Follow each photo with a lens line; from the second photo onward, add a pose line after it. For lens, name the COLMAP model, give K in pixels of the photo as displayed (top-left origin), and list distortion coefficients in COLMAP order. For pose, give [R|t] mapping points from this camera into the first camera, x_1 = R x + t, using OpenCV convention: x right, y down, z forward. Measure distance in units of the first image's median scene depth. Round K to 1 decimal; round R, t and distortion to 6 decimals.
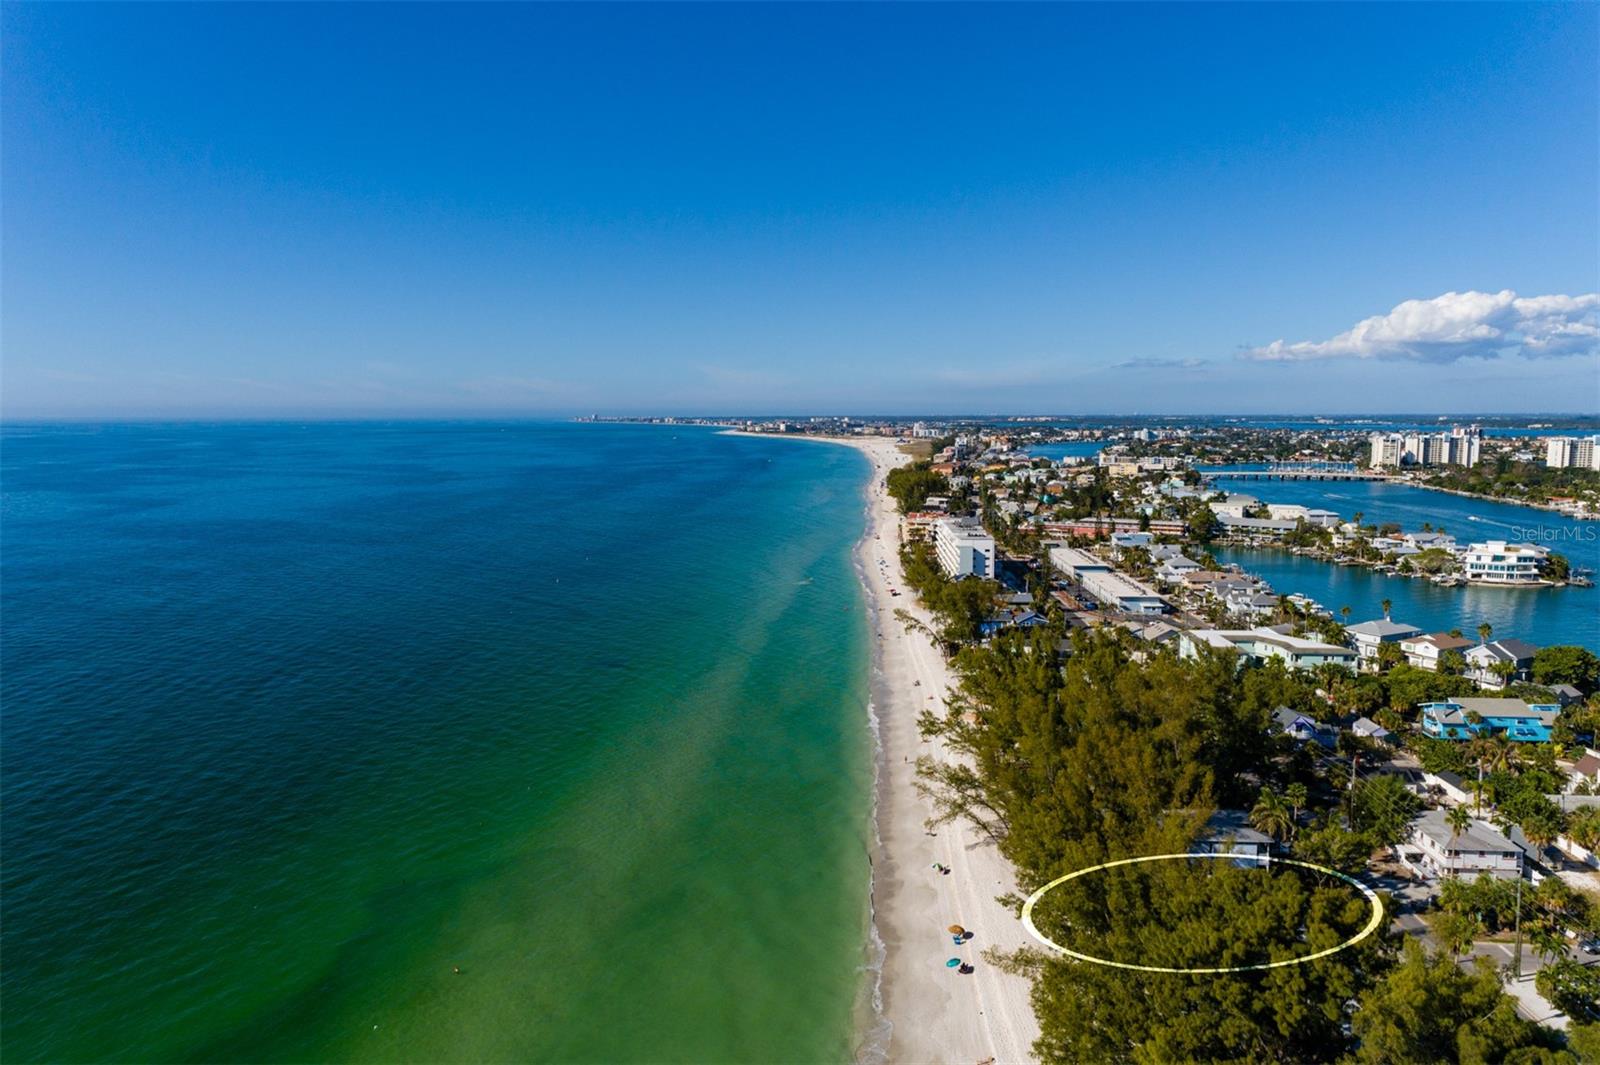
lens RADIAL K [[1101.8, 0, 800.0], [0, 1101.8, 532.5], [0, 0, 1]] dist [0.028220, 0.019151]
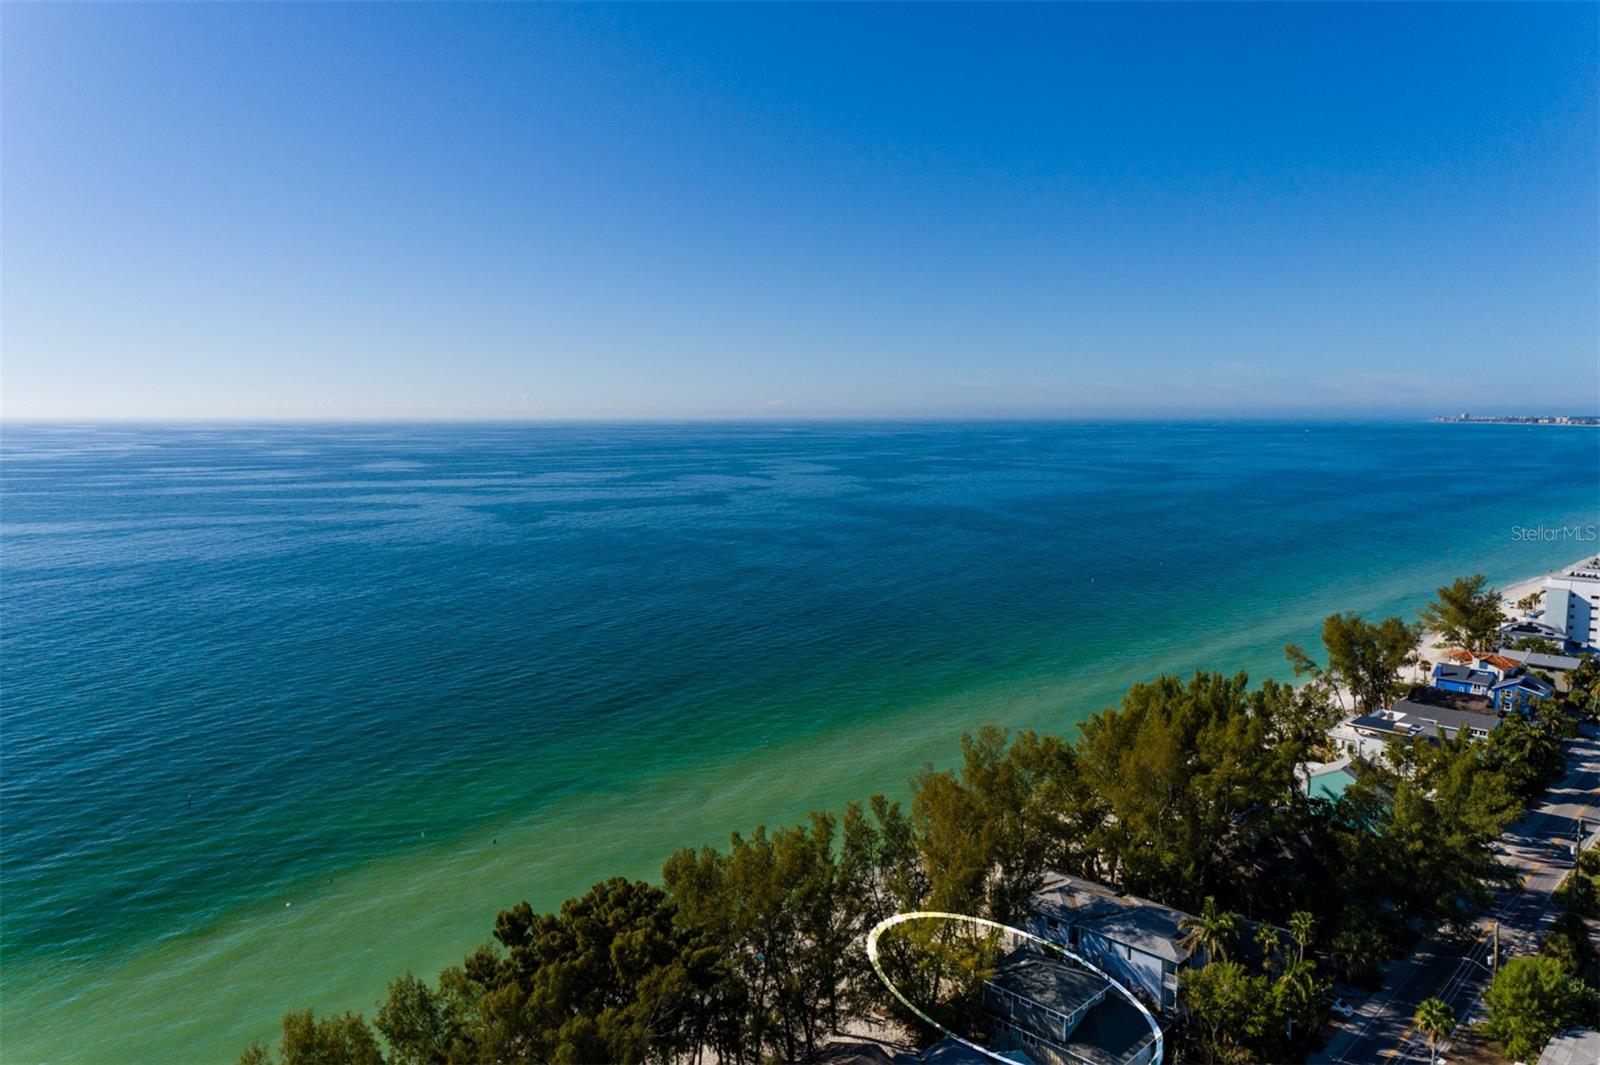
lens RADIAL K [[1101.8, 0, 800.0], [0, 1101.8, 532.5], [0, 0, 1]] dist [0.028220, 0.019151]
pose [[0.744623, 0.073402, -0.663437, 0.103509], [-0.073281, 0.996917, 0.028050, -0.003484], [0.663450, 0.027731, 0.747706, 0.033459]]
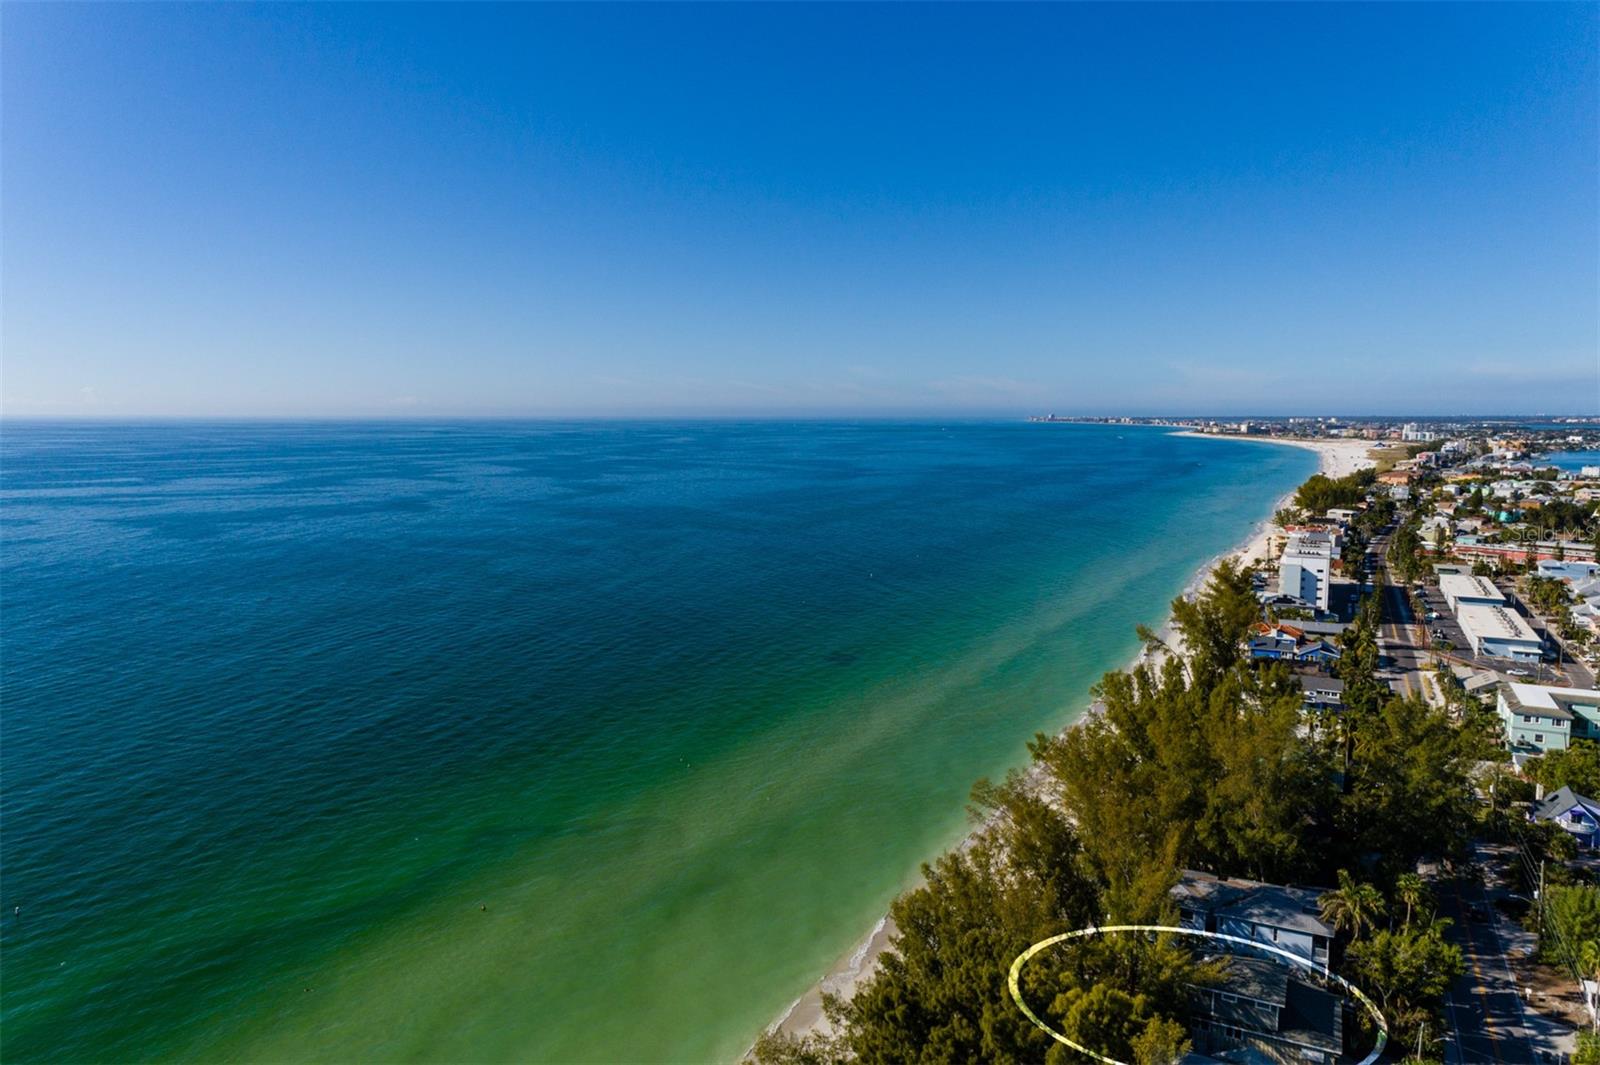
lens RADIAL K [[1101.8, 0, 800.0], [0, 1101.8, 532.5], [0, 0, 1]] dist [0.028220, 0.019151]
pose [[0.916206, 0.046851, -0.397959, 0.054285], [-0.046745, 0.998857, 0.009975, -0.001436], [0.397971, 0.009463, 0.917349, 0.011944]]
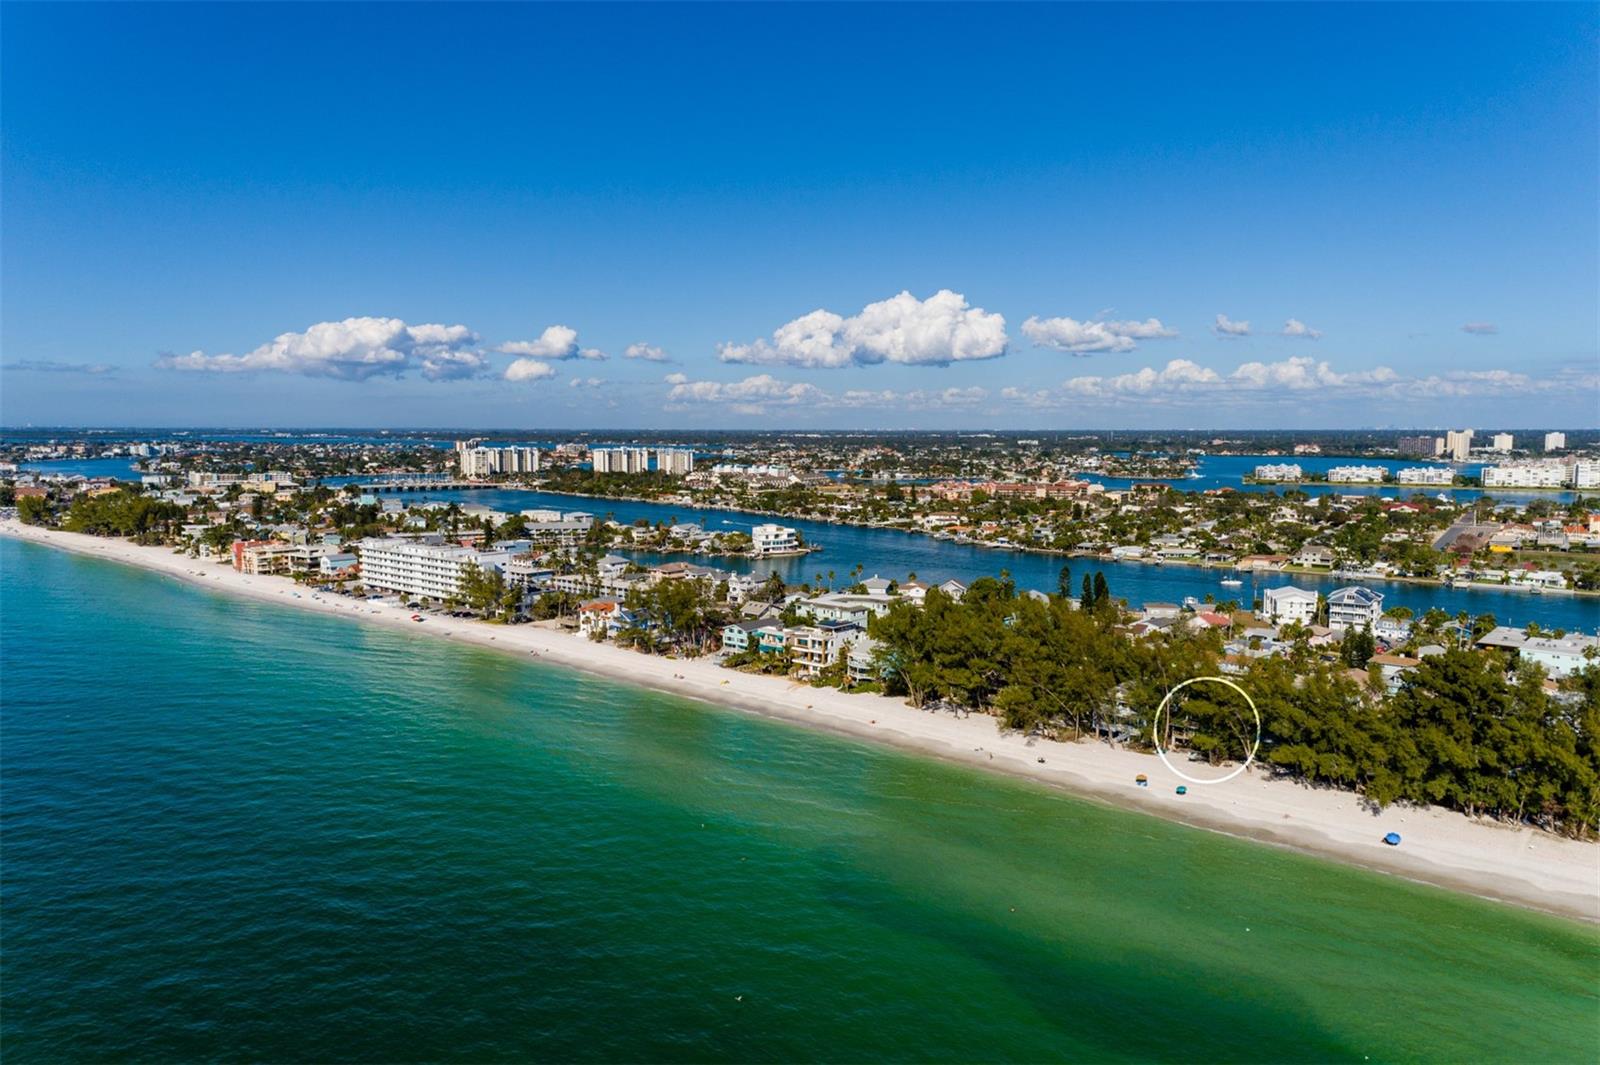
lens RADIAL K [[1101.8, 0, 800.0], [0, 1101.8, 532.5], [0, 0, 1]] dist [0.028220, 0.019151]
pose [[0.616619, -0.074278, 0.783750, -0.178235], [0.083476, 0.996096, 0.028727, -0.007566], [-0.782824, 0.047711, 0.620412, 0.056793]]
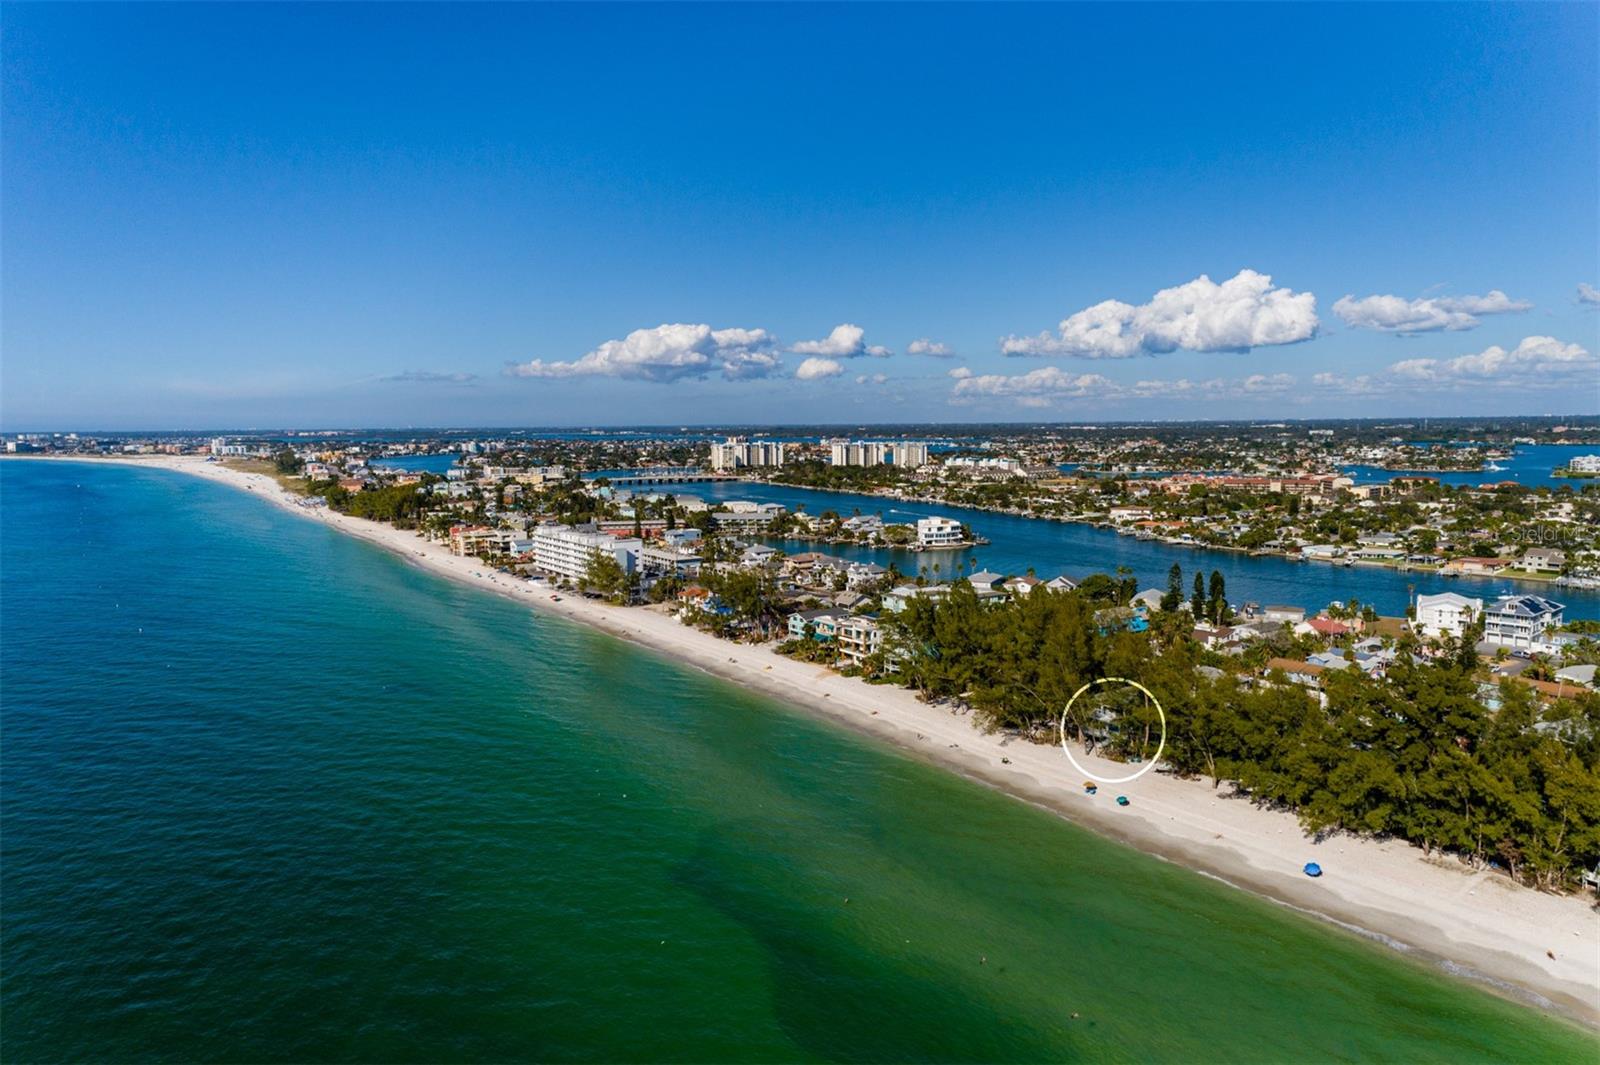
lens RADIAL K [[1082.0, 0, 800.0], [0, 1082.0, 532.5], [0, 0, 1]] dist [0.024157, 0.023419]
pose [[0.798594, -0.069353, 0.597861, -0.134292], [0.075254, 0.997049, 0.015138, -0.002451], [-0.597146, 0.032902, 0.801457, 0.011429]]
